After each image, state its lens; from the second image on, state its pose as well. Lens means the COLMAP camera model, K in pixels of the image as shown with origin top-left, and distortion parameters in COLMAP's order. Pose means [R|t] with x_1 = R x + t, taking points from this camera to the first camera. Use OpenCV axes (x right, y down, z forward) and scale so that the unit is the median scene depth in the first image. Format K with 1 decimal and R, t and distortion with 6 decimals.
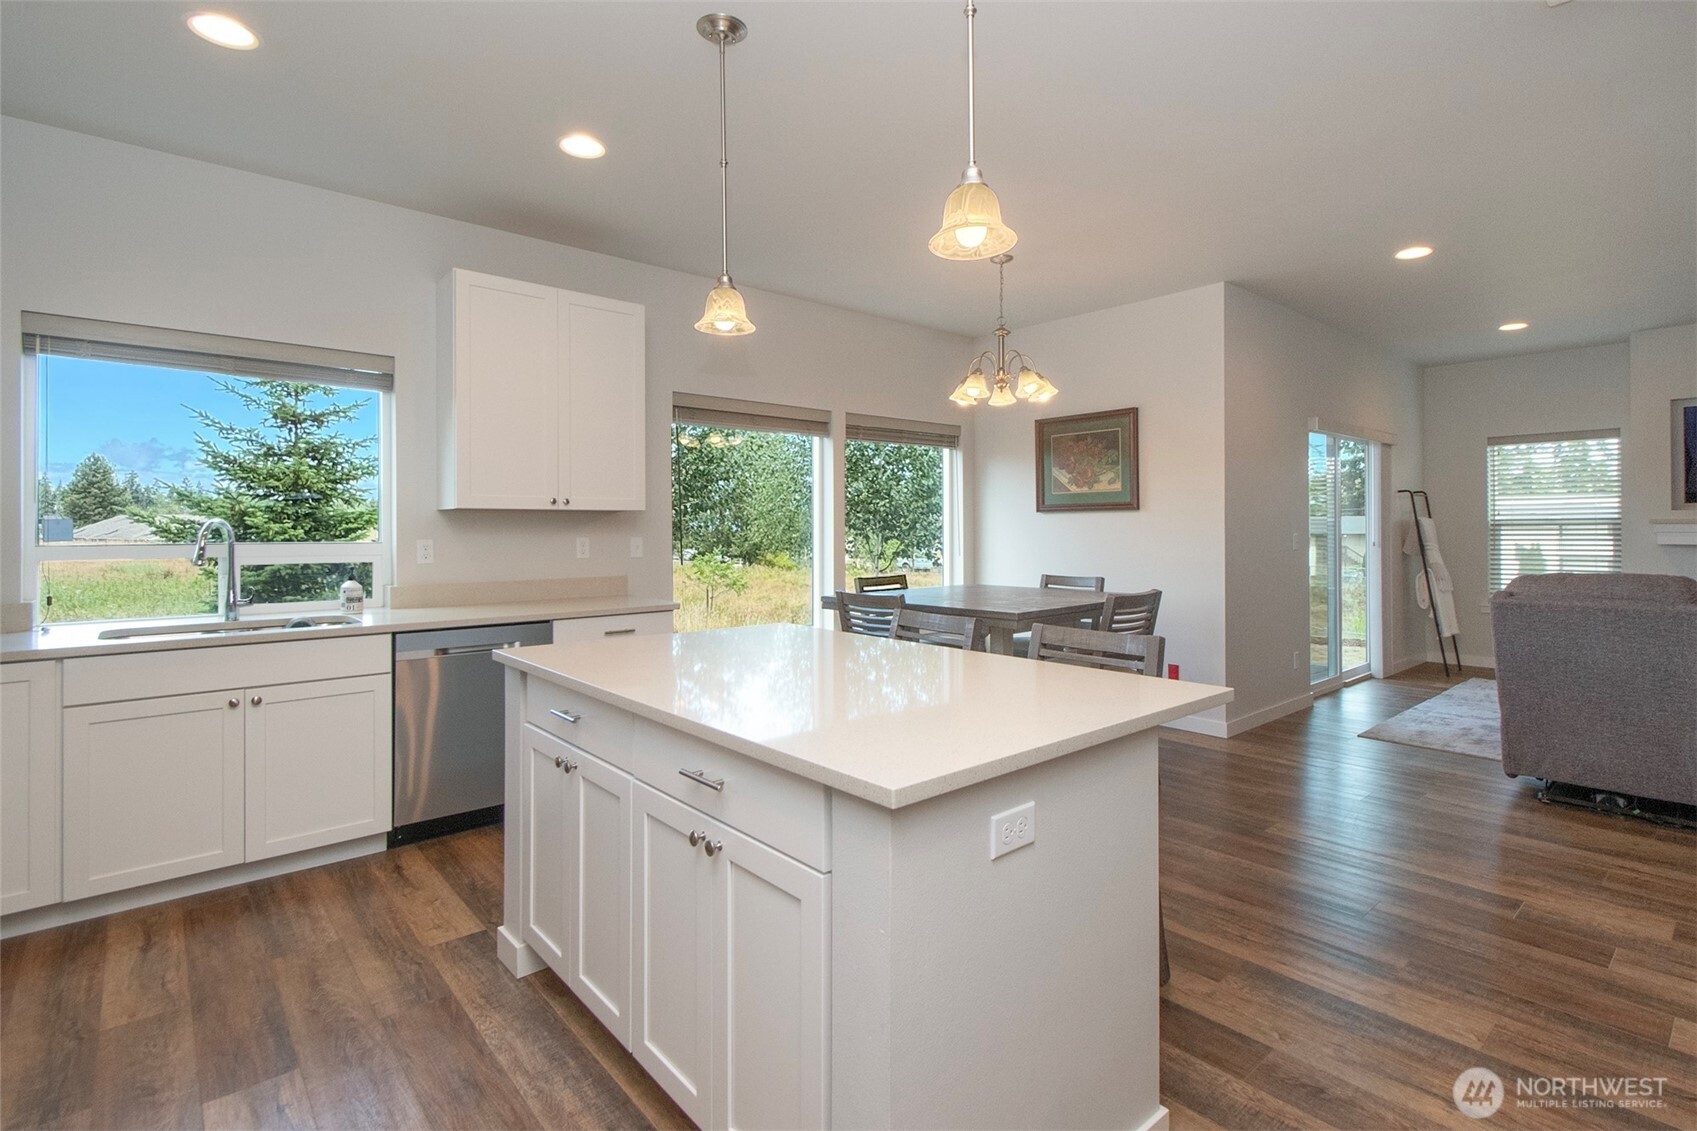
lens RADIAL K [[810.3, 0, 847.5], [0, 810.3, 537.5], [0, 0, 1]] dist [-0.016464, -0.000175]
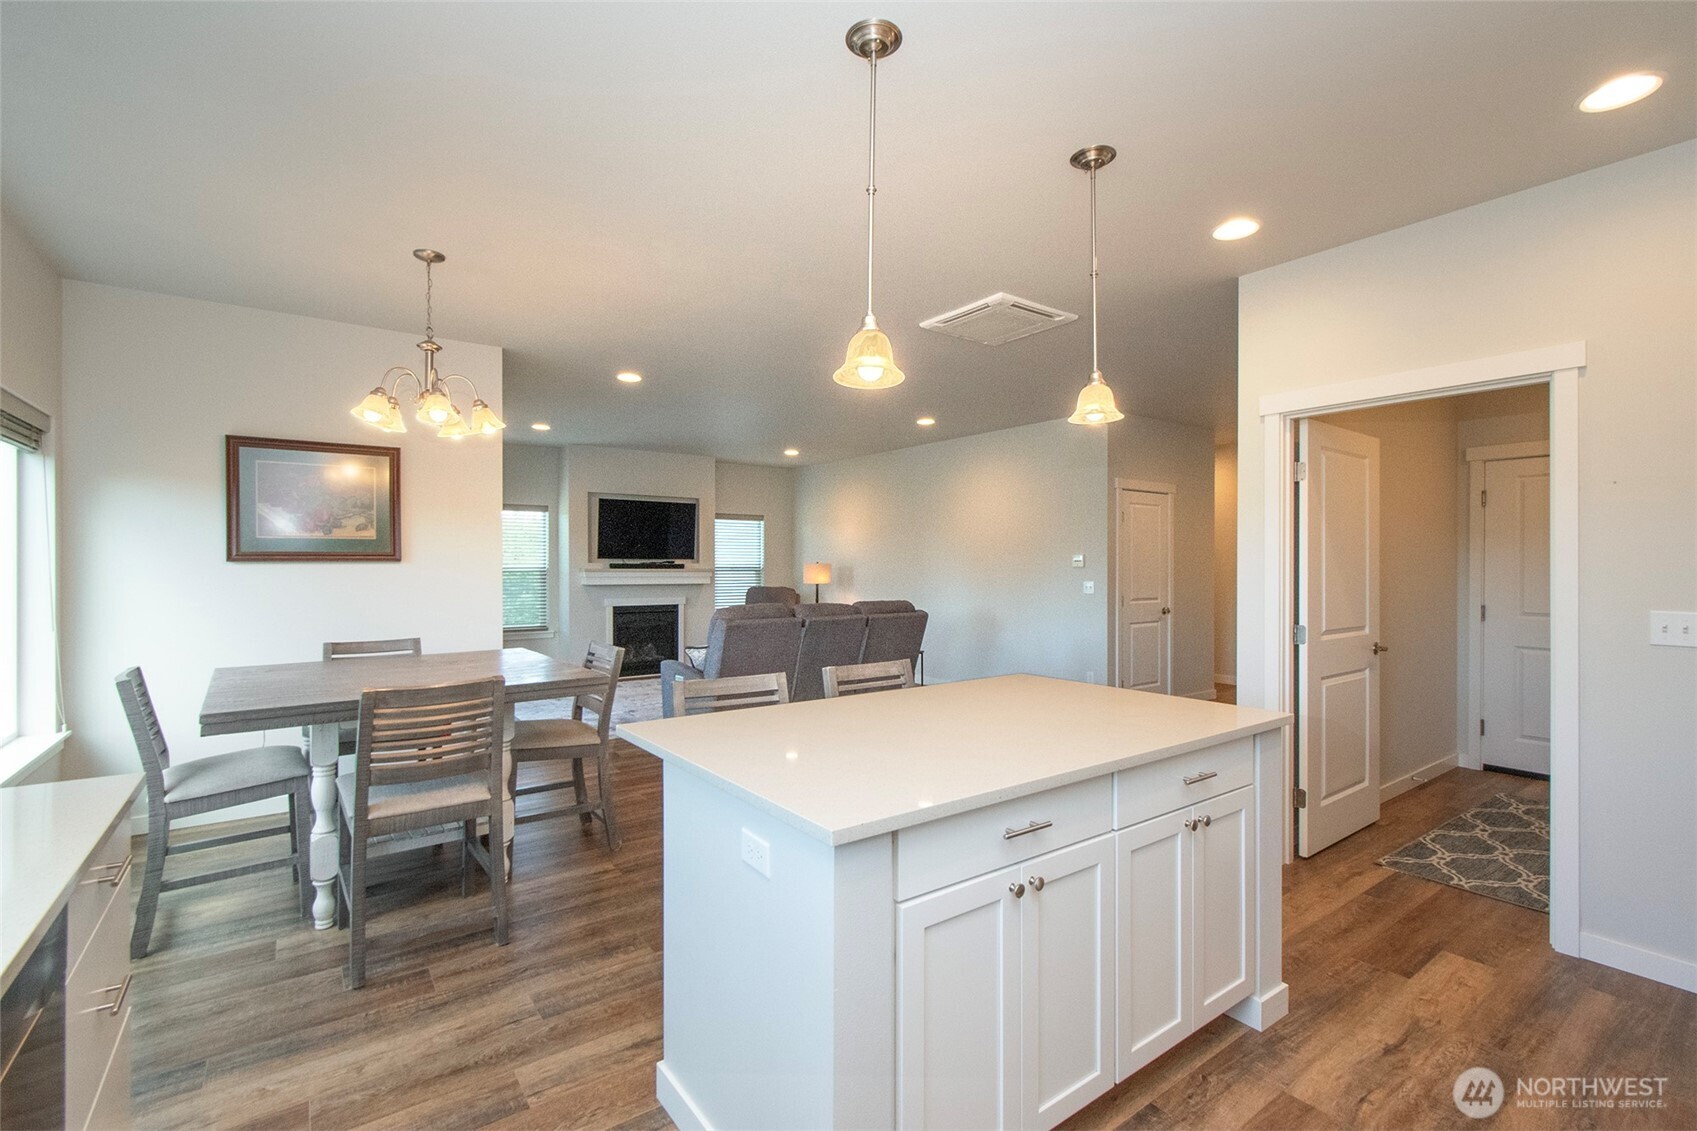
lens RADIAL K [[762.6, 0, 840.0], [0, 762.6, 563.2], [0, 0, 1]] dist [-0.000085, -0.000004]
pose [[0.077298, 0.002841, 0.997004, -0.397585], [0.012802, 0.999911, -0.003842, -0.019197], [-0.996926, 0.013060, 0.077254, 0.377858]]
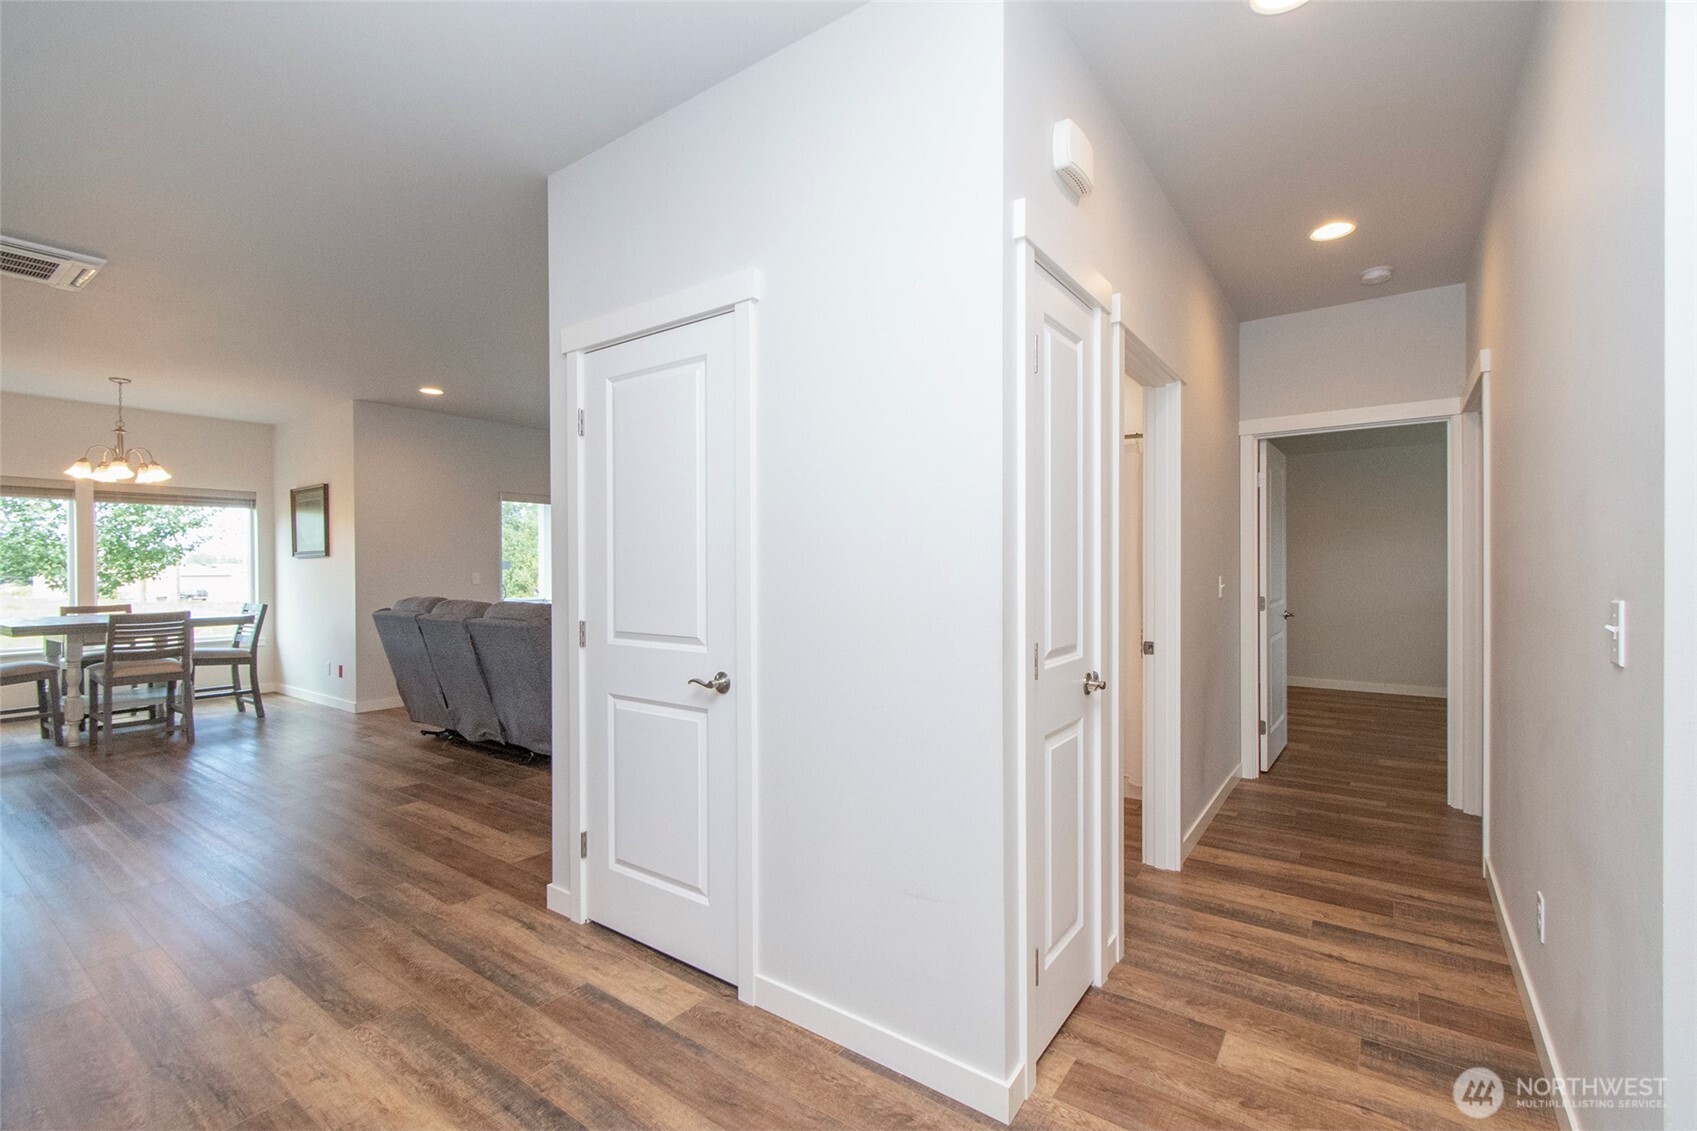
lens RADIAL K [[737.0, 0, 847.6], [0, 737.0, 569.6], [0, 0, 1]] dist [0.001005, -0.000397]
pose [[0.971268, -0.004180, 0.237951, 0.799616], [0.006643, 0.999932, -0.009552, 0.006236], [-0.237894, 0.010858, 0.971230, -0.389531]]
